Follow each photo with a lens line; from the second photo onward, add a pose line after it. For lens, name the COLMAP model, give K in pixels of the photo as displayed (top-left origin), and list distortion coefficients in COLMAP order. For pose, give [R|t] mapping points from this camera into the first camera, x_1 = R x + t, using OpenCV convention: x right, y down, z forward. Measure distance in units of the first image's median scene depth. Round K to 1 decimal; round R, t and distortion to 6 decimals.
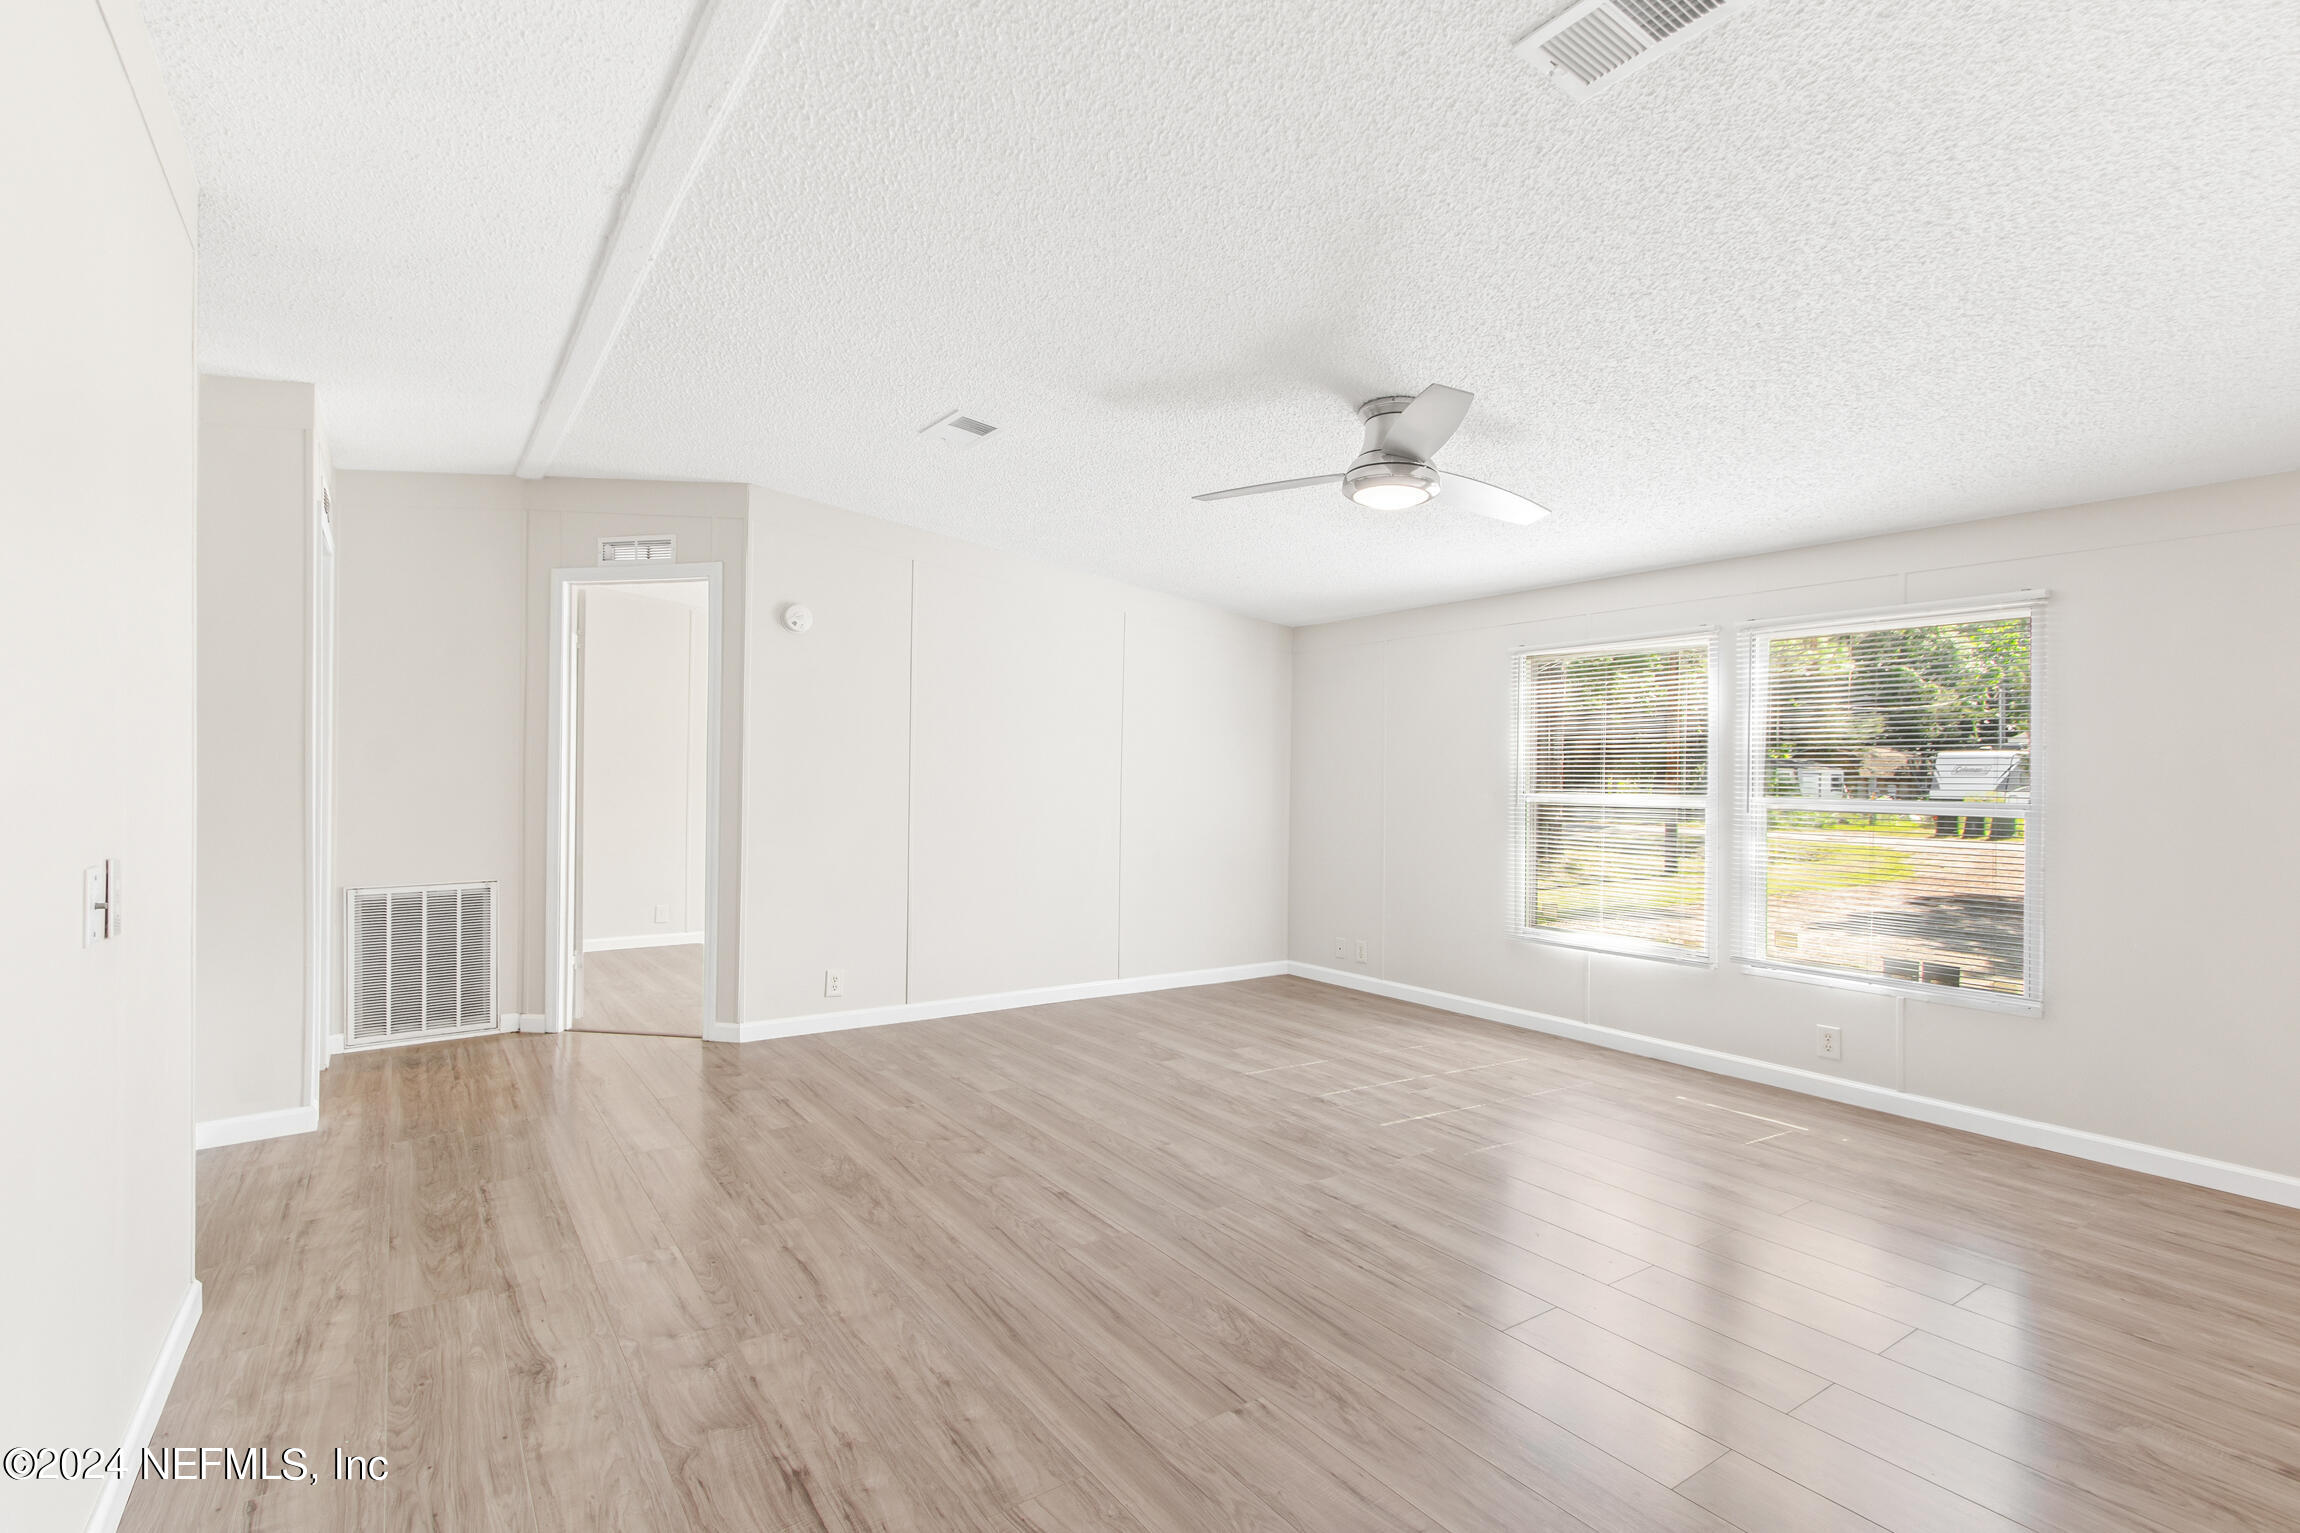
lens RADIAL K [[1063.4, 0, 1125.0], [0, 1063.4, 771.8], [0, 0, 1]] dist [0.005236, 0.000456]
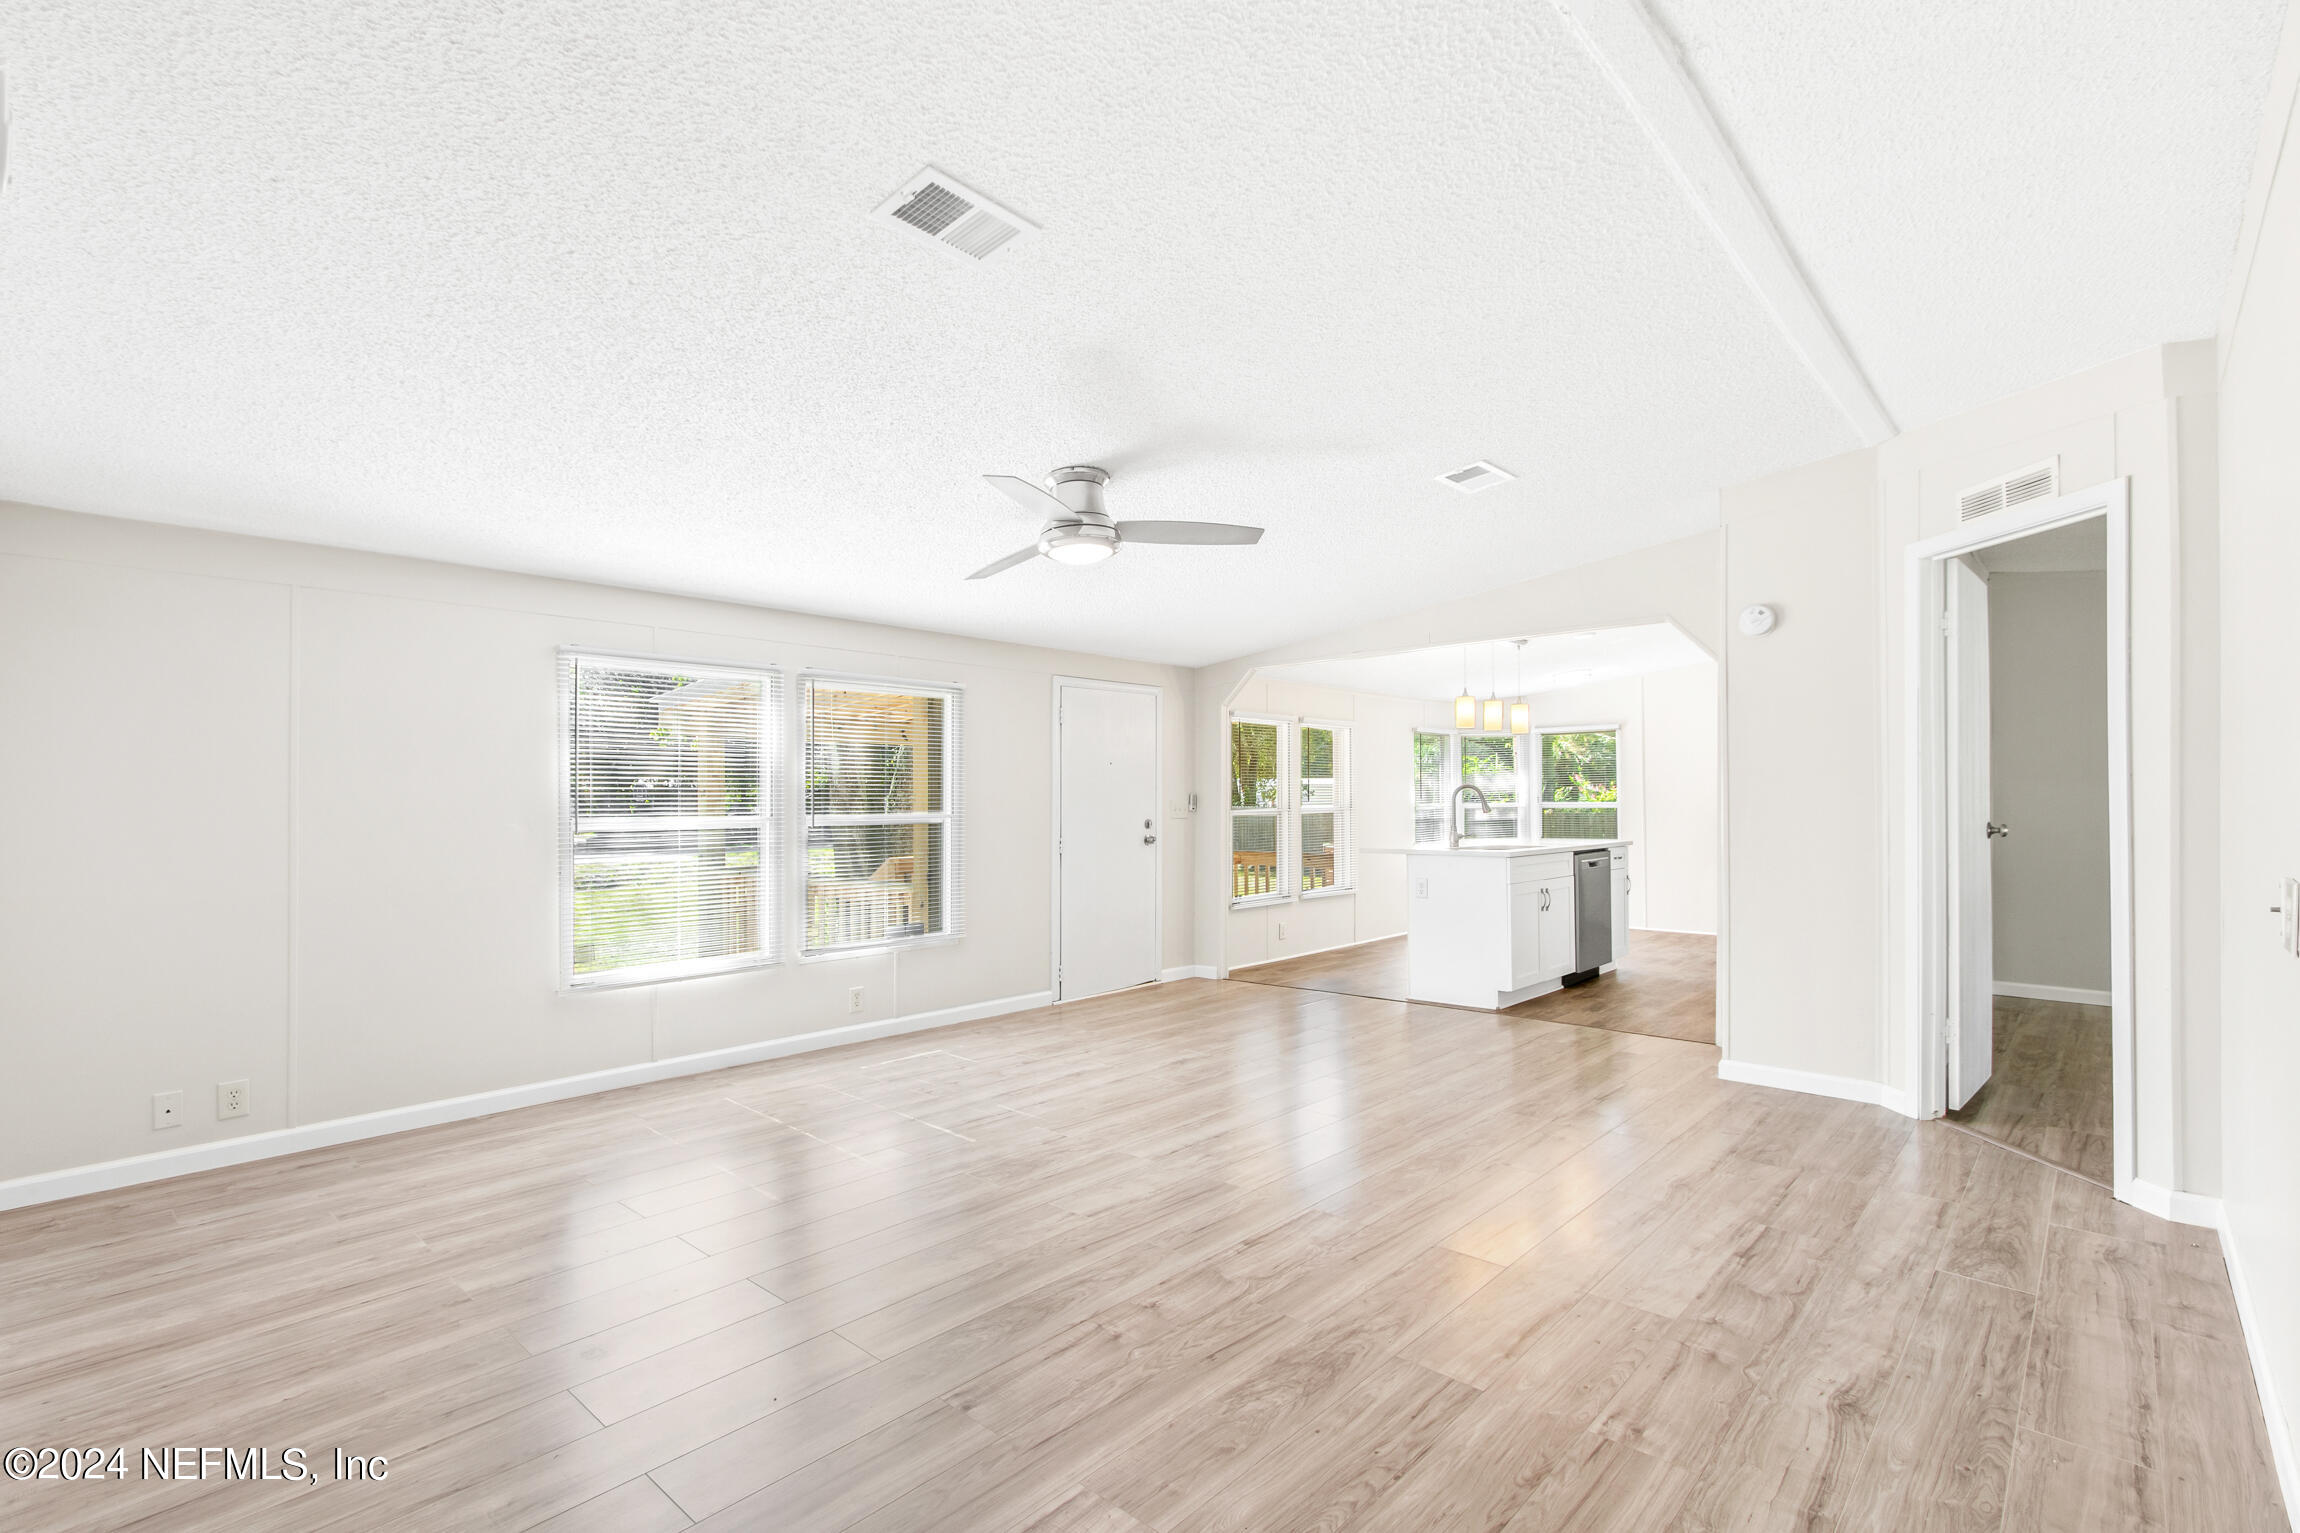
lens RADIAL K [[1061.6, 0, 1123.2], [0, 1061.6, 793.2], [0, 0, 1]] dist [0.002699, -0.000552]
pose [[-0.216555, 0.000545, 0.976270, -0.770024], [-0.000920, 0.999999, -0.000762, -0.003746], [-0.976270, -0.001063, -0.216554, 1.052870]]
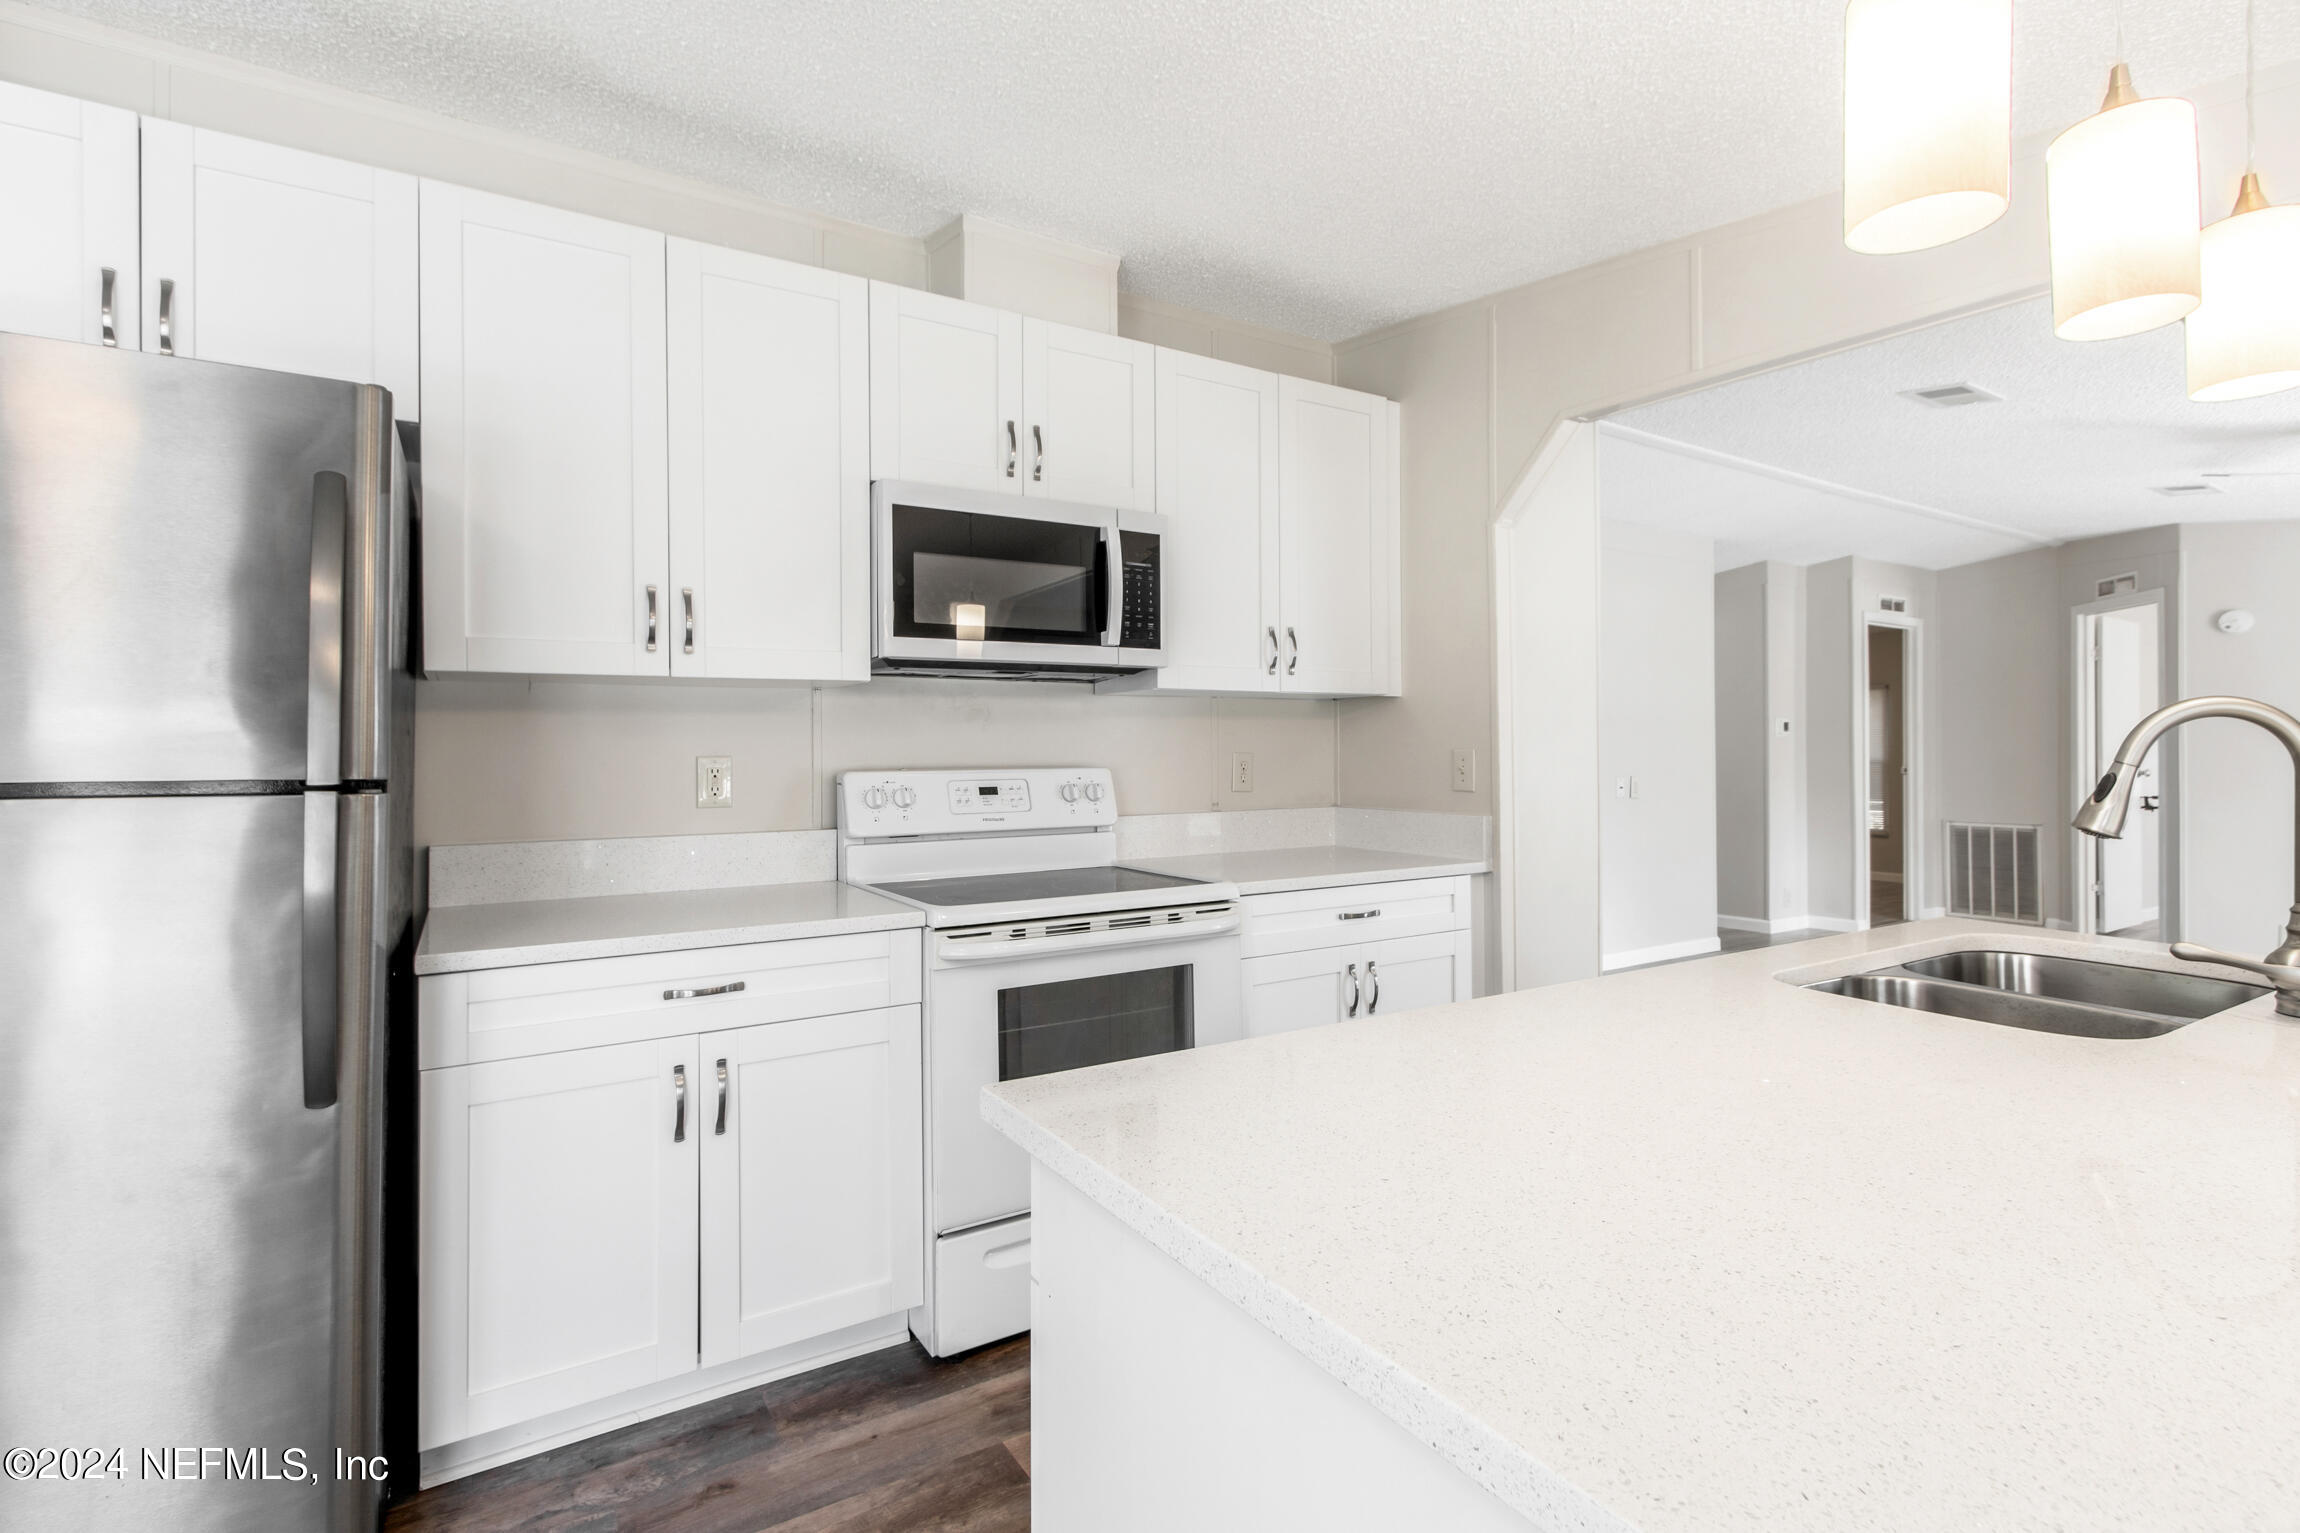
lens RADIAL K [[1065.8, 0, 1156.7], [0, 1065.8, 738.4], [0, 0, 1]] dist [0.010402, -0.000367]
pose [[-0.022906, -0.012365, -0.999661, 1.206529], [0.003795, 0.999915, -0.012455, -0.004050], [0.999730, -0.004079, -0.022857, -0.239771]]
